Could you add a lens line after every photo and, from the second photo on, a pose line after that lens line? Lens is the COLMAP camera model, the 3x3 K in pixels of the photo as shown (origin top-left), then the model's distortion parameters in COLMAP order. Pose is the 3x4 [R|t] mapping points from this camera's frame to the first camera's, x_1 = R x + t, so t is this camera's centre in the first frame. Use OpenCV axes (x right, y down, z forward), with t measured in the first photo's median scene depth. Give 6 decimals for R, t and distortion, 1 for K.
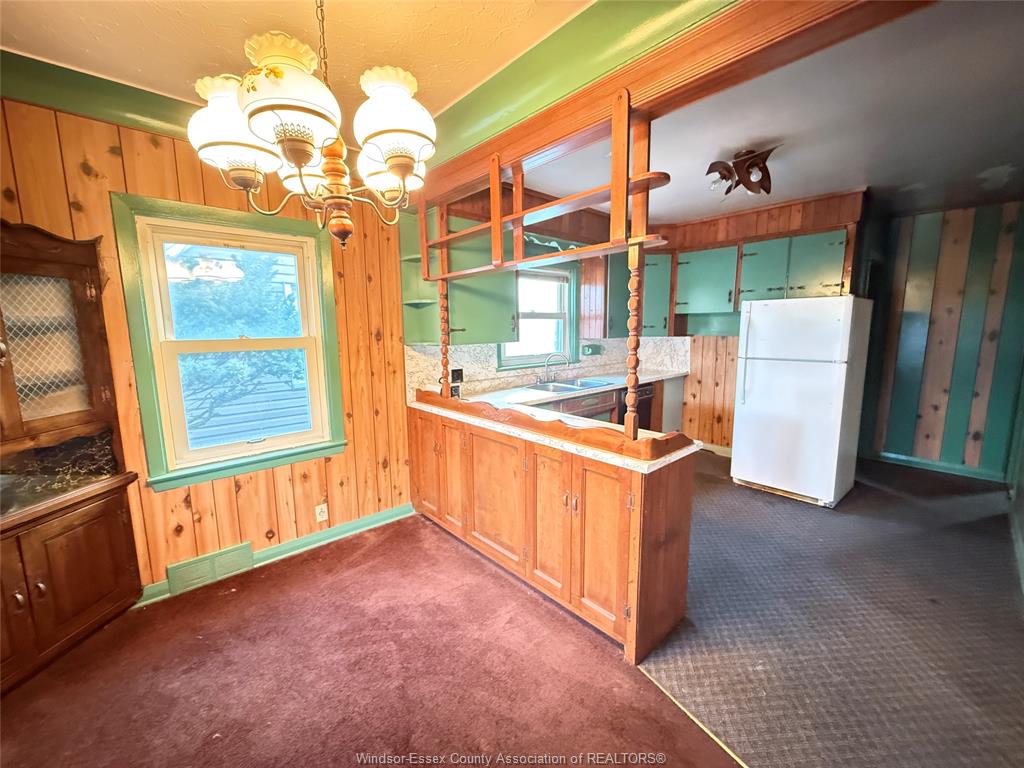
lens RADIAL K [[408.4, 0, 512.4], [0, 408.4, 385.4], [0, 0, 1]] dist [-0.001617, 0.000272]
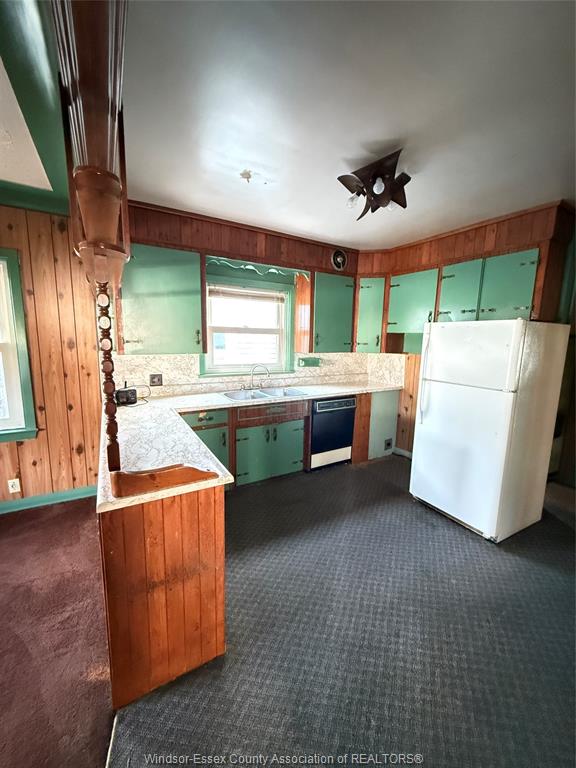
lens RADIAL K [[306.3, 0, 286.7], [0, 306.3, 384.0], [0, 0, 1]] dist [-0.001617, 0.000272]
pose [[0.979767, 0.062724, -0.190061, 0.391078], [-0.060785, 0.998022, 0.016021, -0.047449], [0.190690, -0.004144, 0.981642, 0.196156]]
